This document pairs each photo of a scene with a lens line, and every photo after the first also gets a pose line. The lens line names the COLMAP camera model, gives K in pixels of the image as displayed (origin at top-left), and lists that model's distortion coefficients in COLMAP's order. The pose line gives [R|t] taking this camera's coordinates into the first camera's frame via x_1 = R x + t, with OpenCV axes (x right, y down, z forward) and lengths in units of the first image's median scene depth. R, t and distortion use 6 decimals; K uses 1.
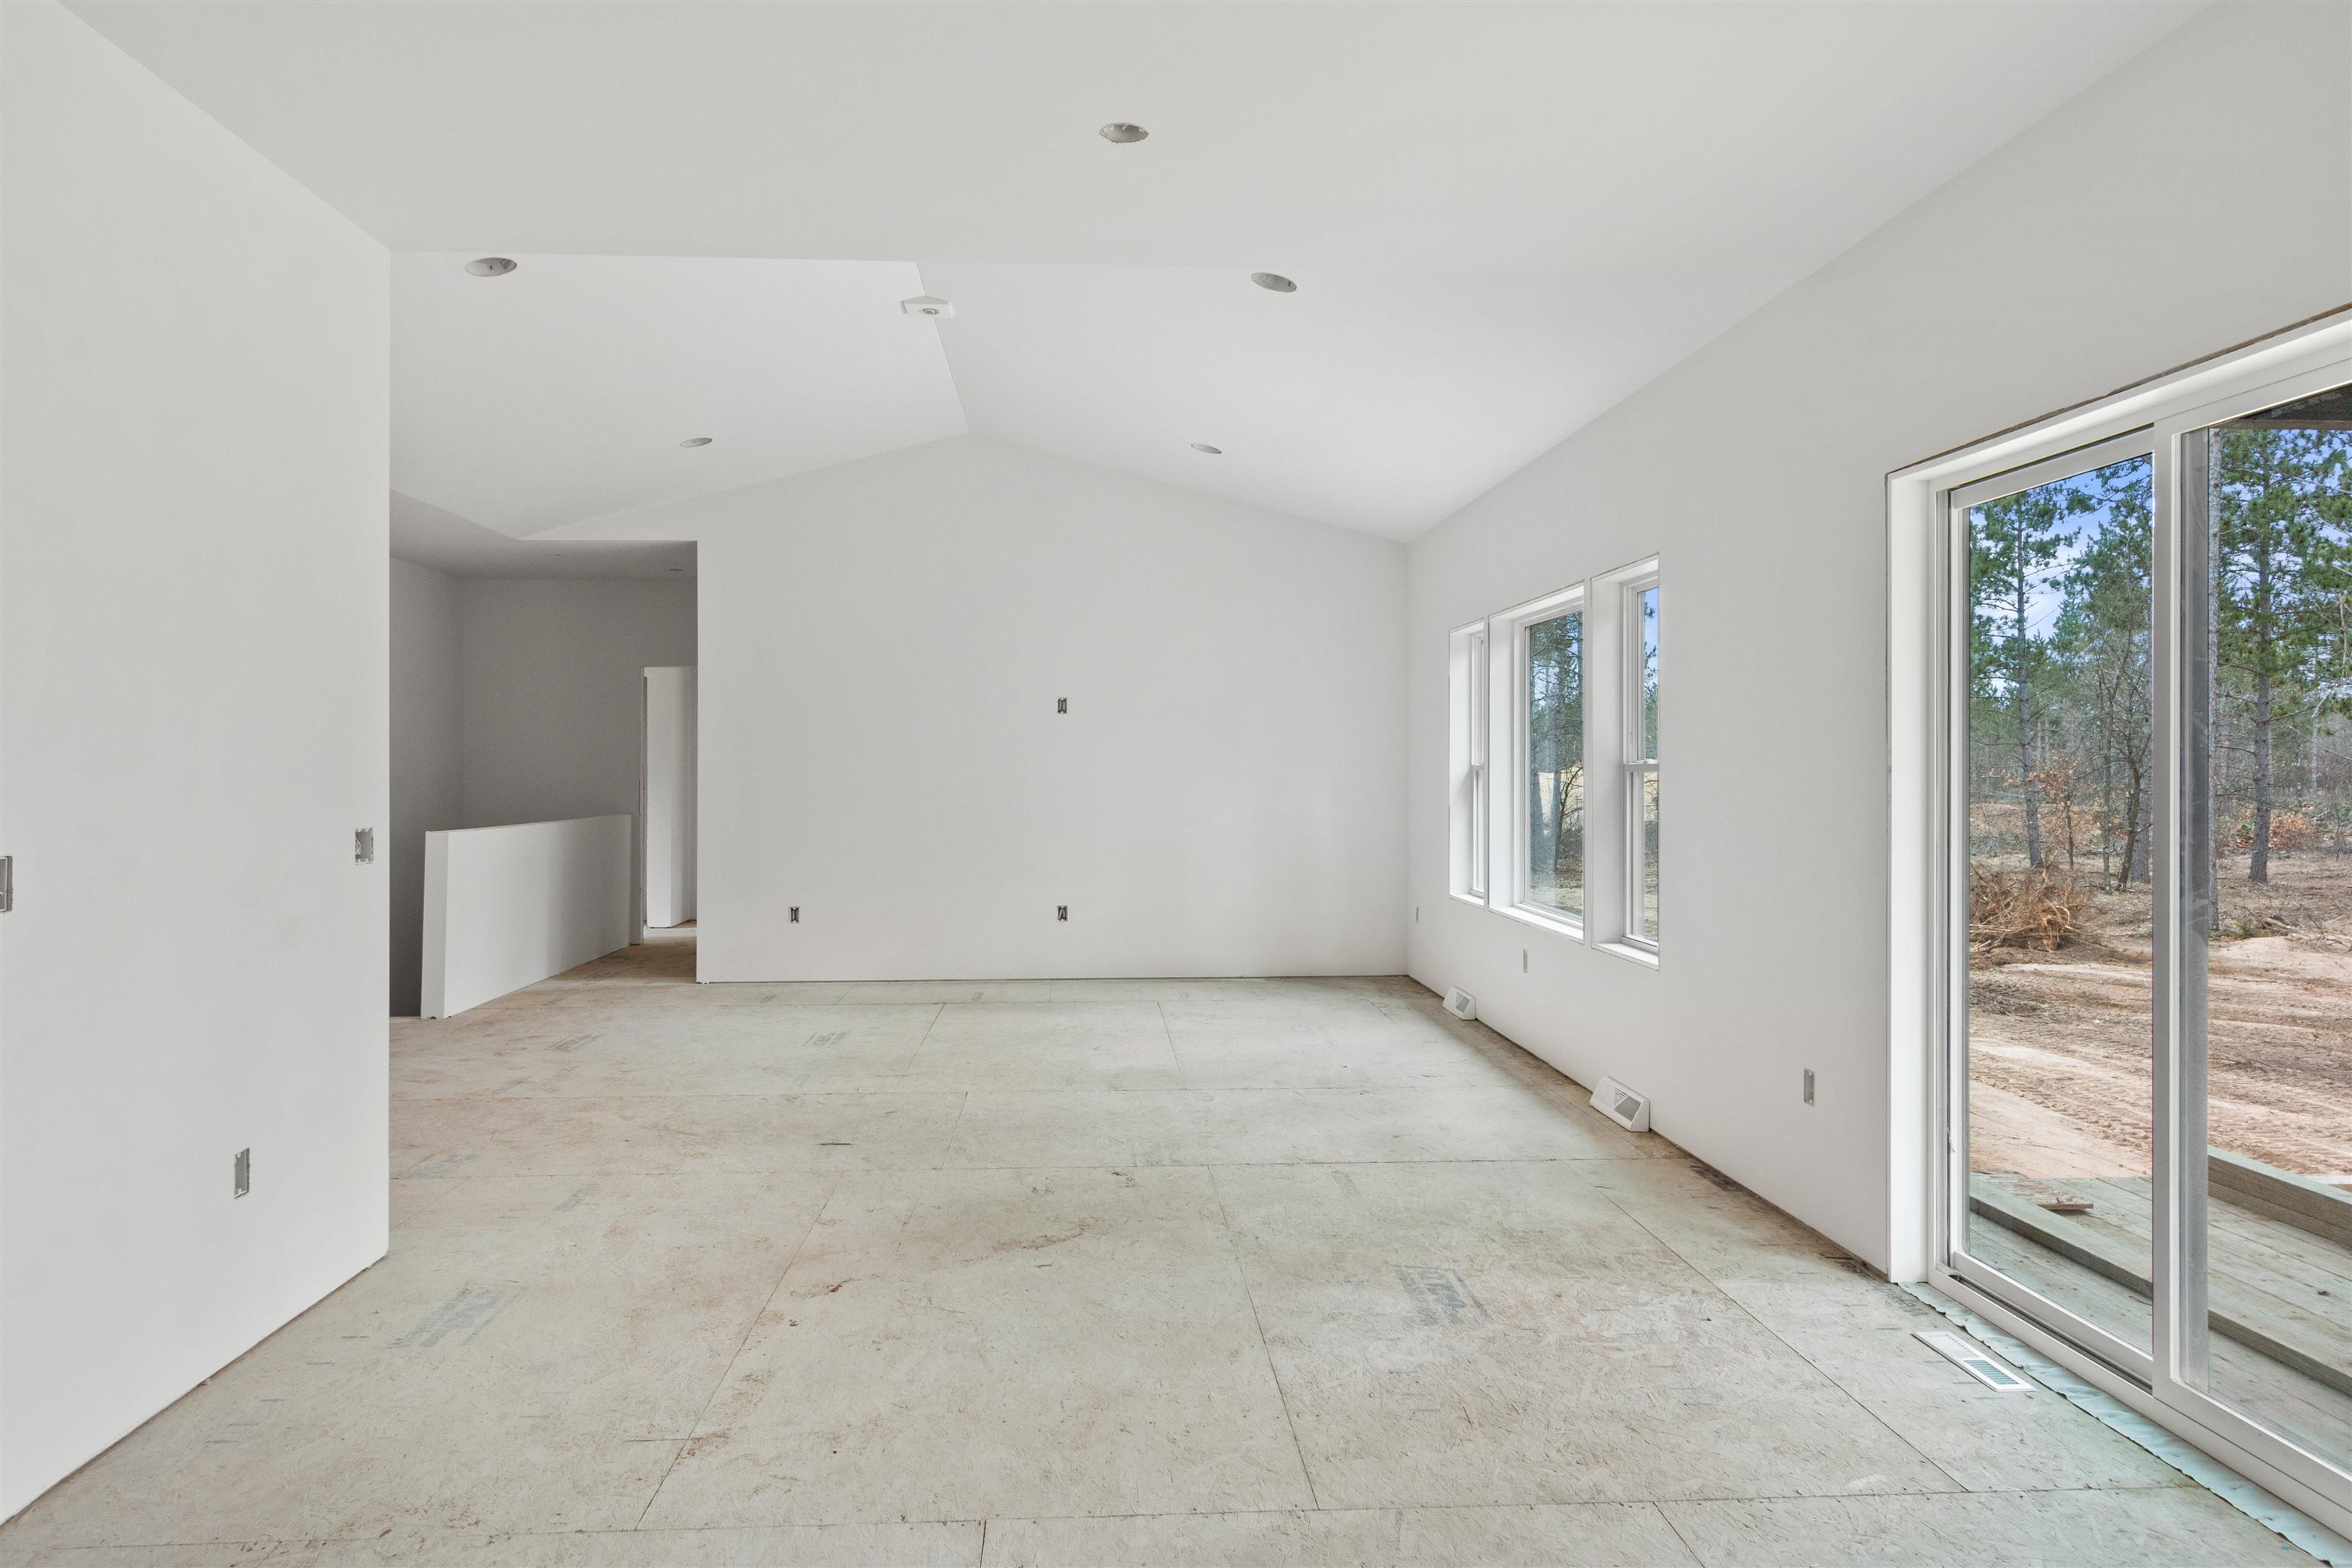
lens RADIAL K [[1621.1, 0, 1189.8], [0, 1621.1, 740.5], [0, 0, 1]] dist [0.003379, 0.000412]
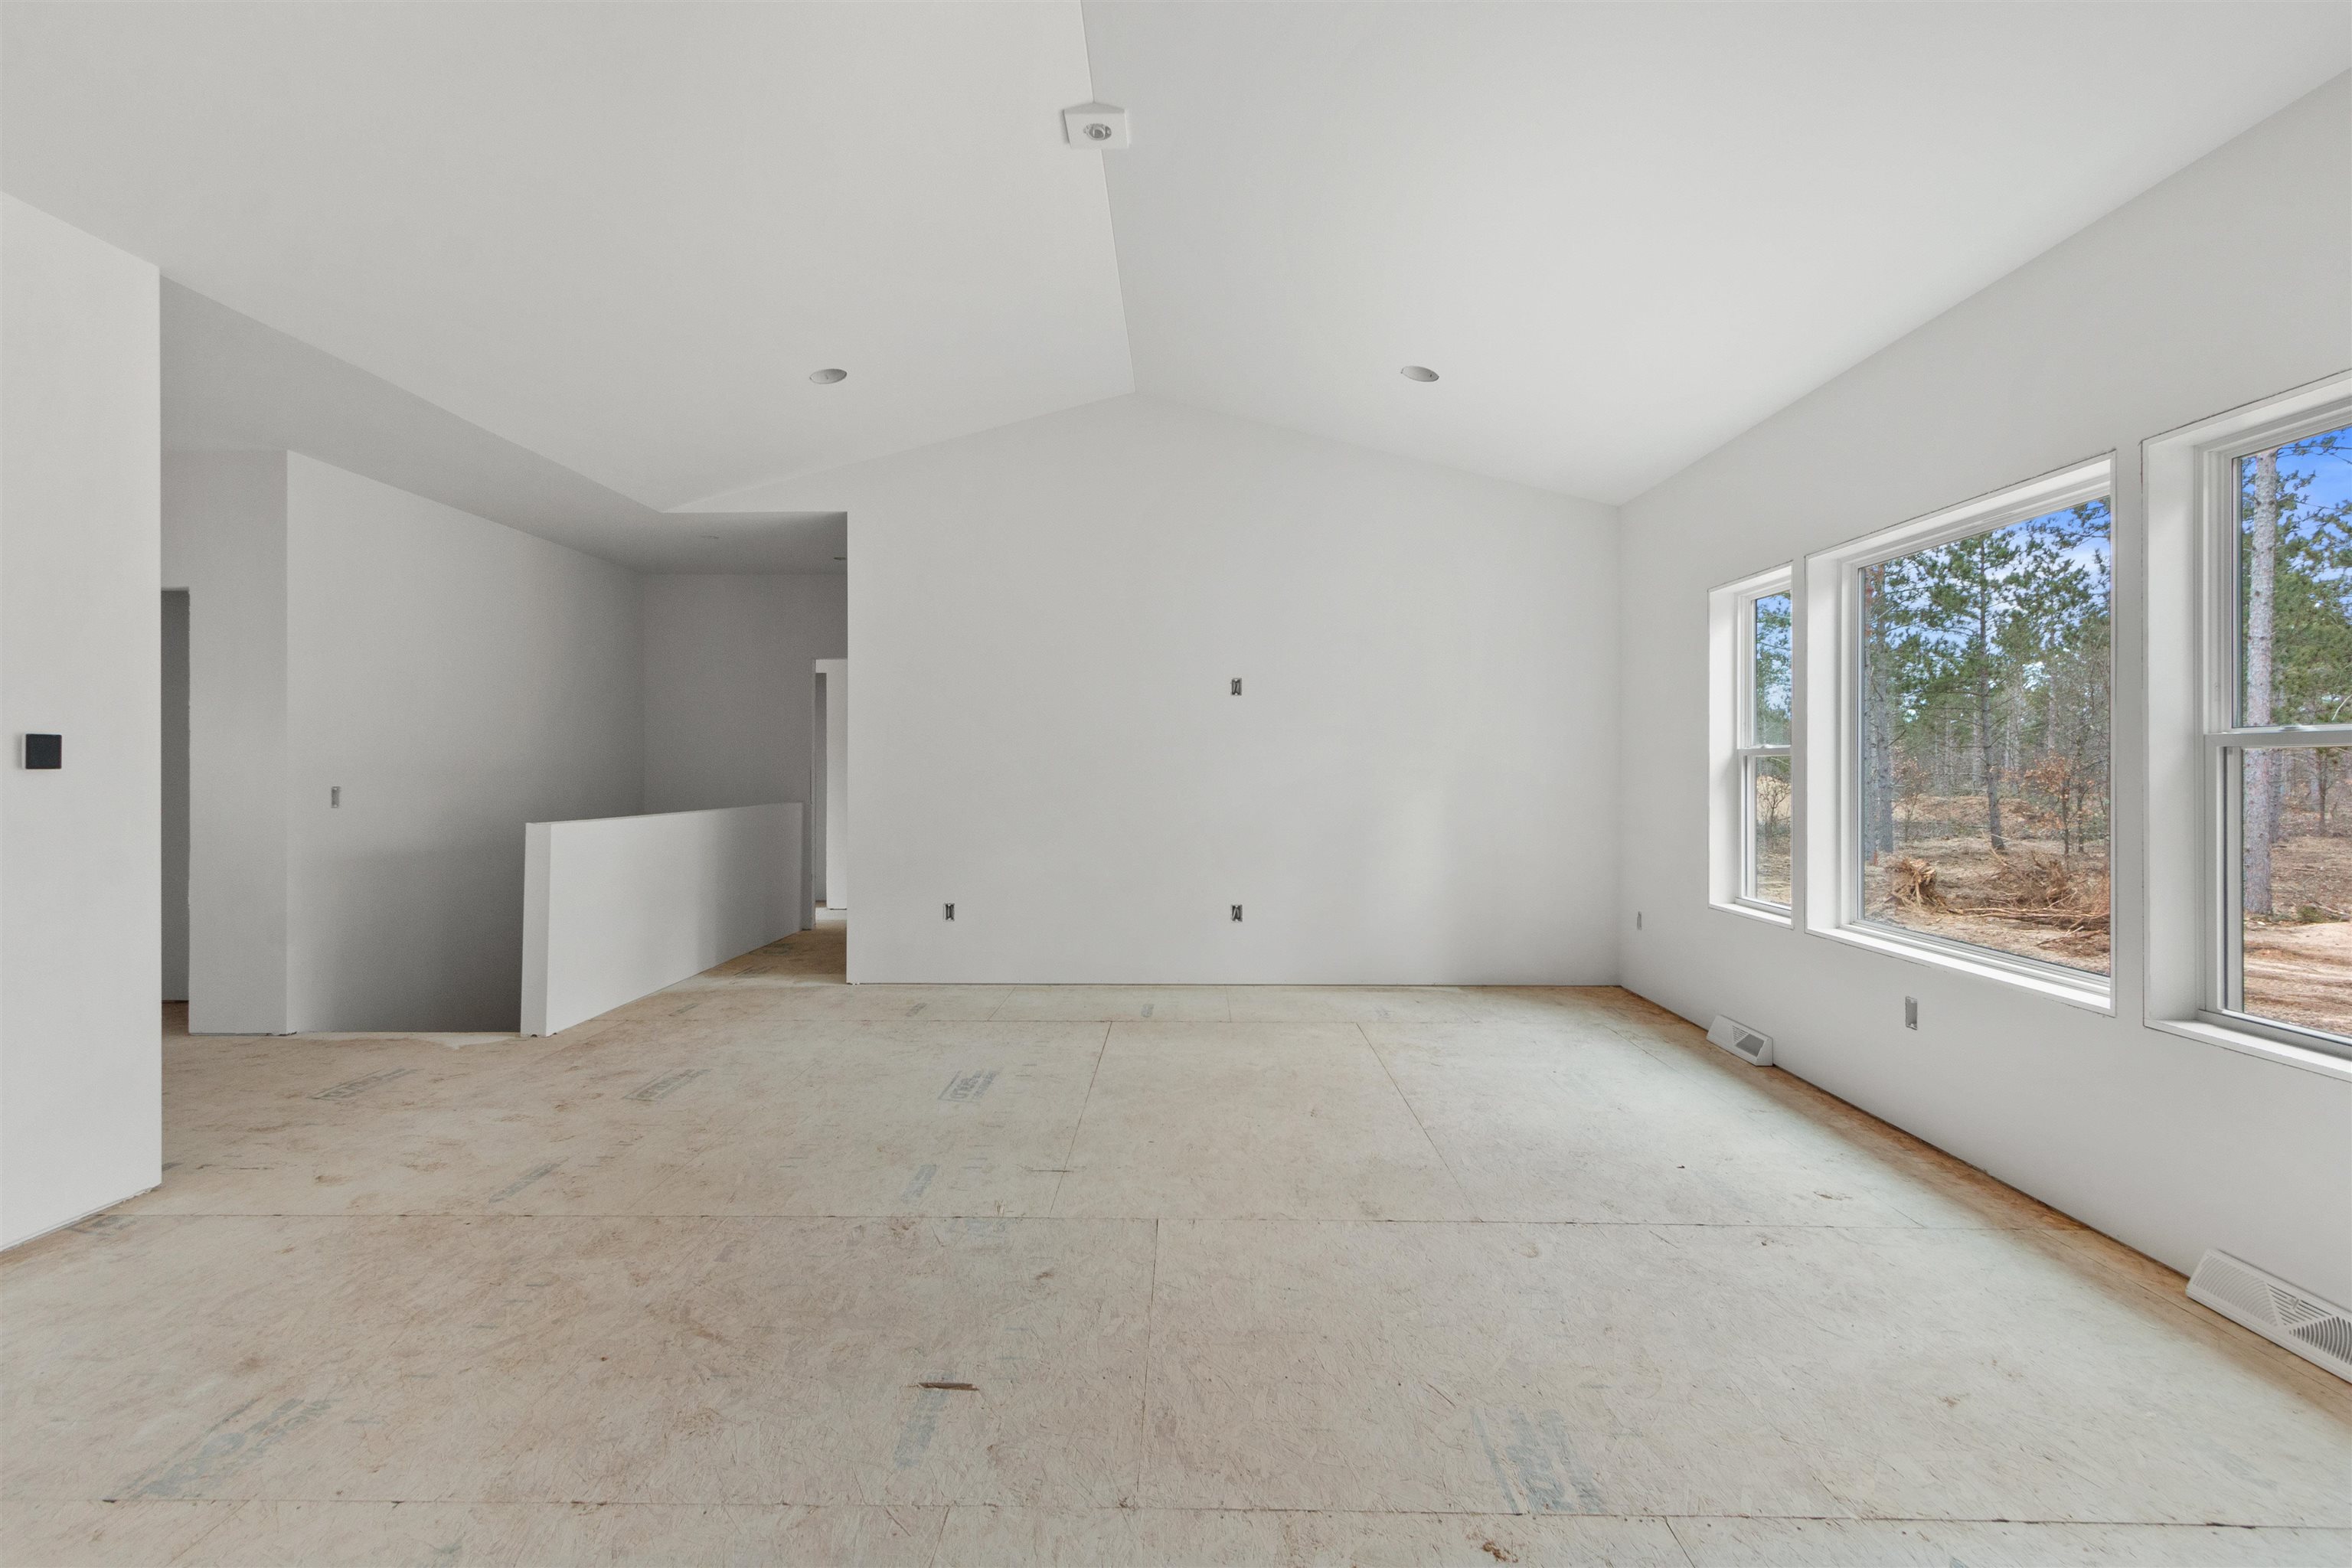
lens RADIAL K [[1096.1, 0, 1176.6], [0, 1096.1, 778.5], [0, 0, 1]] dist [0.001753, 0.000407]
pose [[0.997242, 0.003532, -0.074130, -0.070488], [-0.001580, 0.999651, 0.026378, 0.015062], [0.074198, -0.026188, 0.996900, 0.402467]]
